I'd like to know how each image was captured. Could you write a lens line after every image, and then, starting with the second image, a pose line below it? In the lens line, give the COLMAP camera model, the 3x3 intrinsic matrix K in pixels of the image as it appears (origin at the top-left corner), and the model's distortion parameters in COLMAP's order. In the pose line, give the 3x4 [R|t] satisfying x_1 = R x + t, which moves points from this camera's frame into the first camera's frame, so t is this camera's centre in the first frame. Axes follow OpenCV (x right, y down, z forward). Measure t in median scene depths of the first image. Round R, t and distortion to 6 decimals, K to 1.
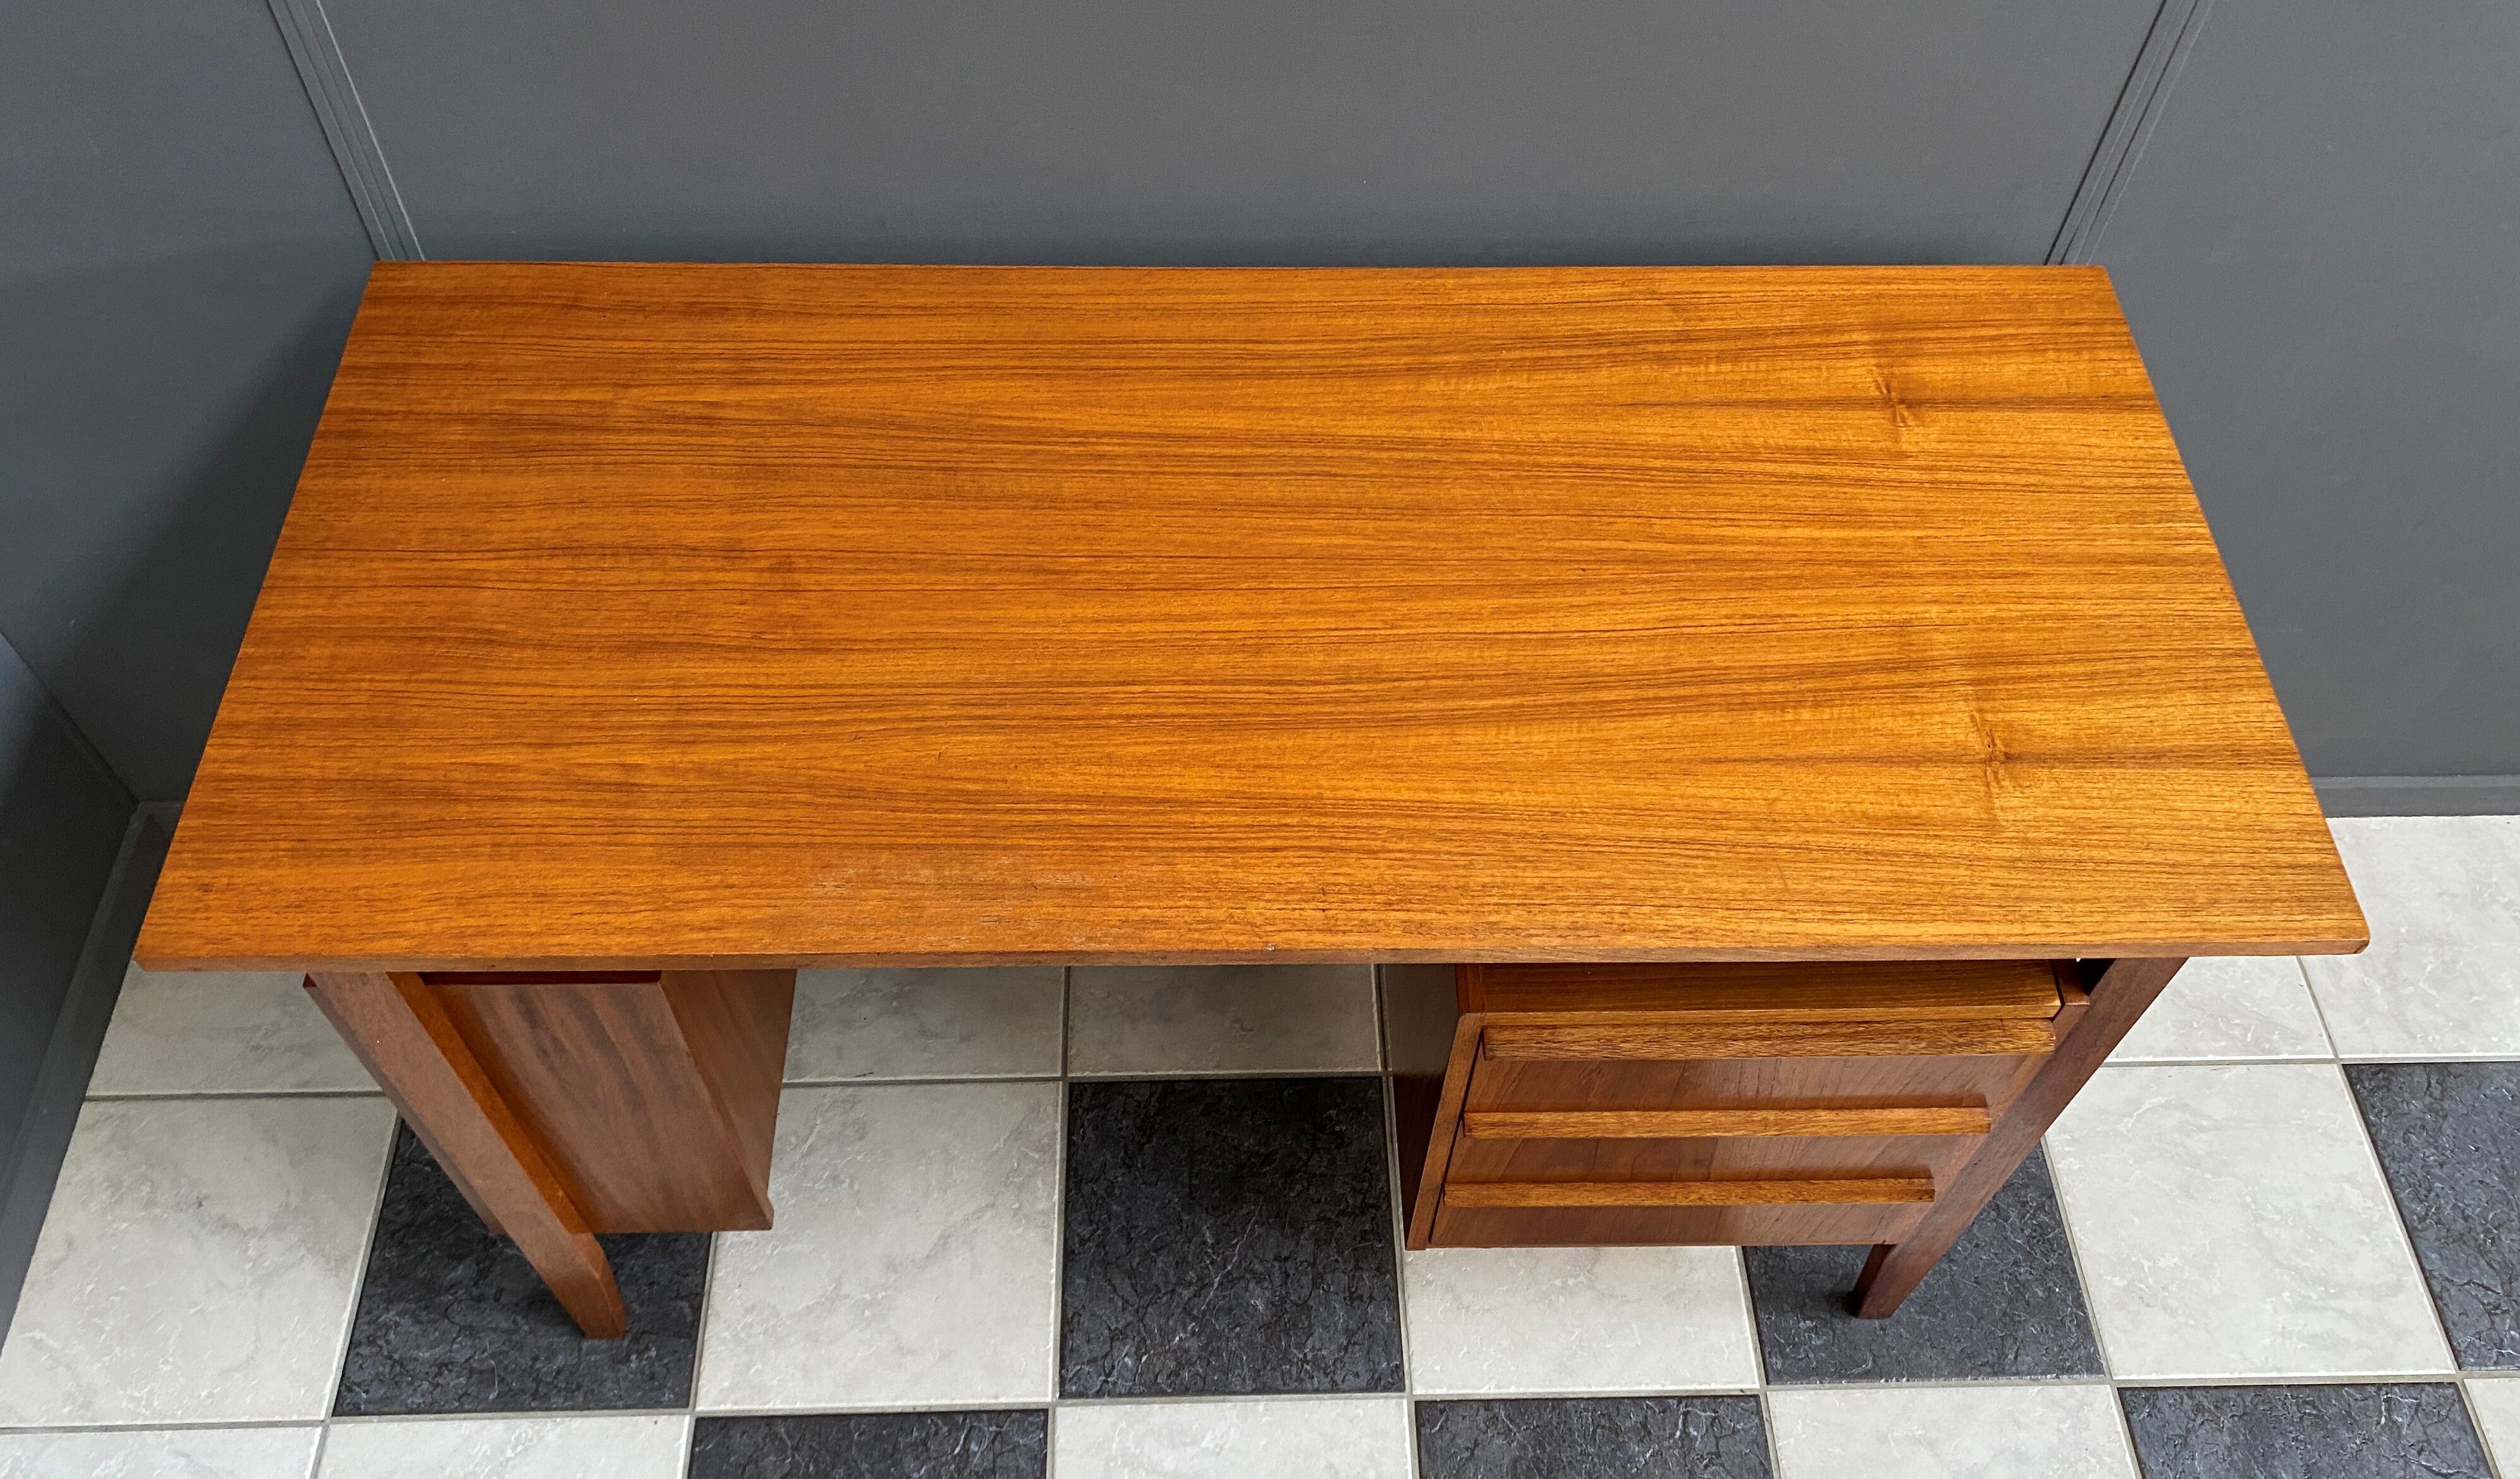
lens RADIAL K [[1979.8, 0, 1231.0], [0, 1979.8, 827.6], [0, 0, 1]] dist [0.001997, 0.003877]
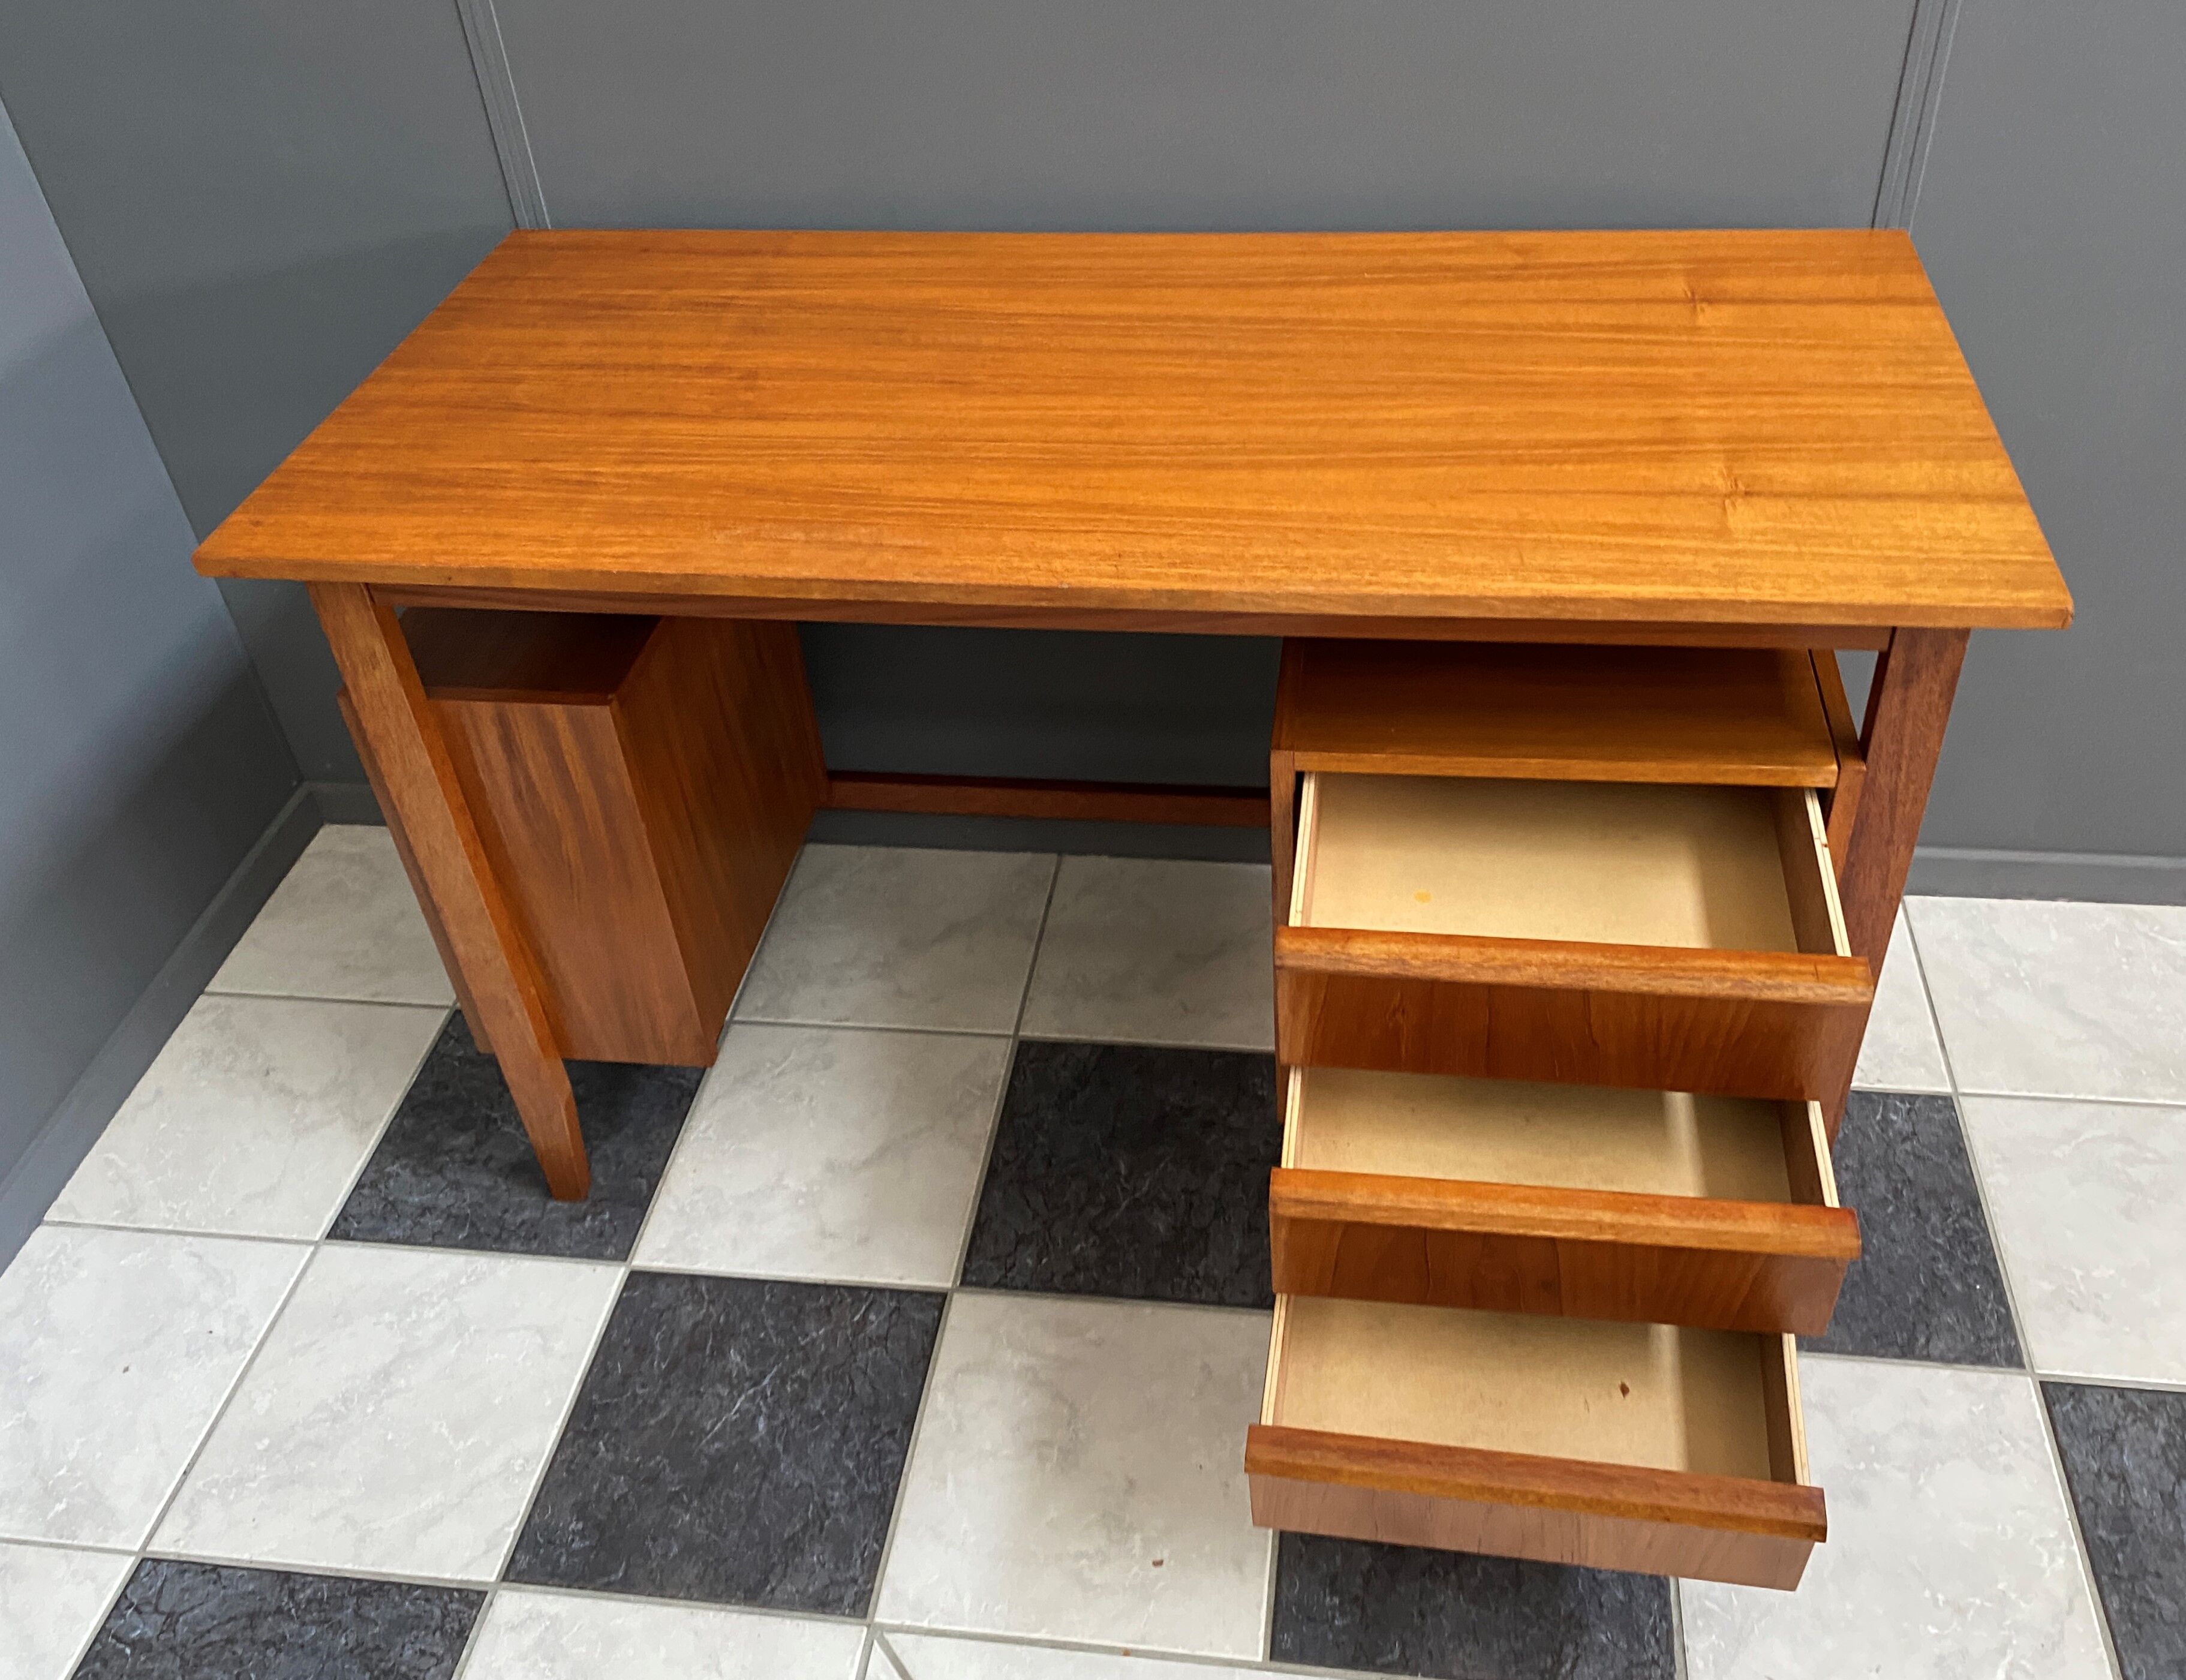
lens RADIAL K [[1873.1, 0, 1104.9], [0, 1873.1, 761.0], [0, 0, 1]] dist [0.003963, 0.001272]
pose [[0.983362, 0.042584, -0.176597, 0.202066], [-0.092251, 0.954518, -0.283522, 0.391812], [0.156492, 0.295096, 0.942565, -0.010064]]
